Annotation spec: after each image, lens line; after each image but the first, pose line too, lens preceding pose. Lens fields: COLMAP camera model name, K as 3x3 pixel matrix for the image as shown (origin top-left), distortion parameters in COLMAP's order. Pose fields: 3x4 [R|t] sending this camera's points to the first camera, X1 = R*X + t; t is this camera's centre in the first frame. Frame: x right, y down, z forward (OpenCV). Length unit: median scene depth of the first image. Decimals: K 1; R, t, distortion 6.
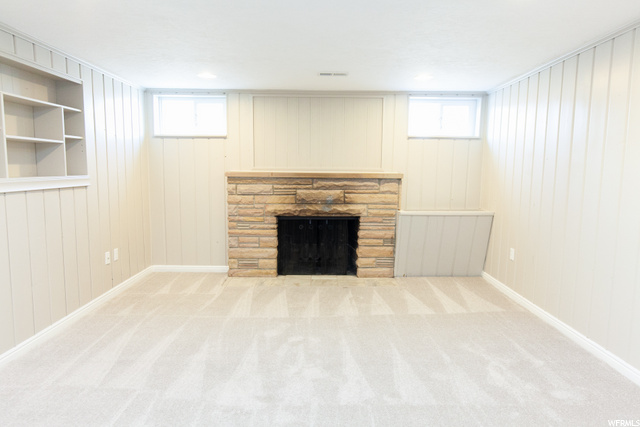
lens RADIAL K [[402.3, 0, 320.4], [0, 402.3, 212.9], [0, 0, 1]] dist [0.004945, 0.001959]
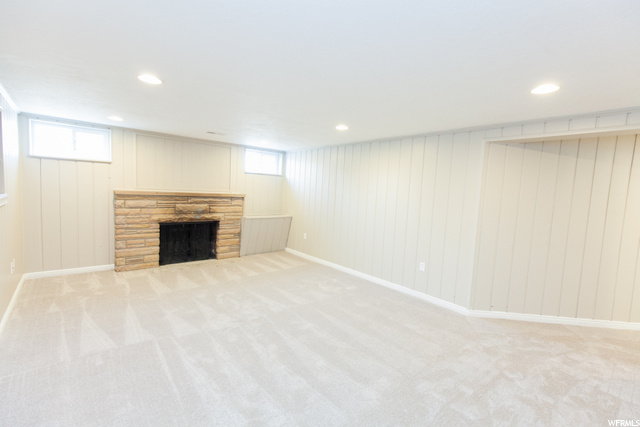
lens RADIAL K [[287.8, 0, 320.0], [0, 287.8, 214.1], [0, 0, 1]] dist [0.000544, 0.000775]
pose [[0.765656, -0.027196, 0.642675, -0.325936], [0.031983, 0.999480, 0.004193, -0.009217], [-0.642454, 0.017344, 0.766128, -0.121492]]
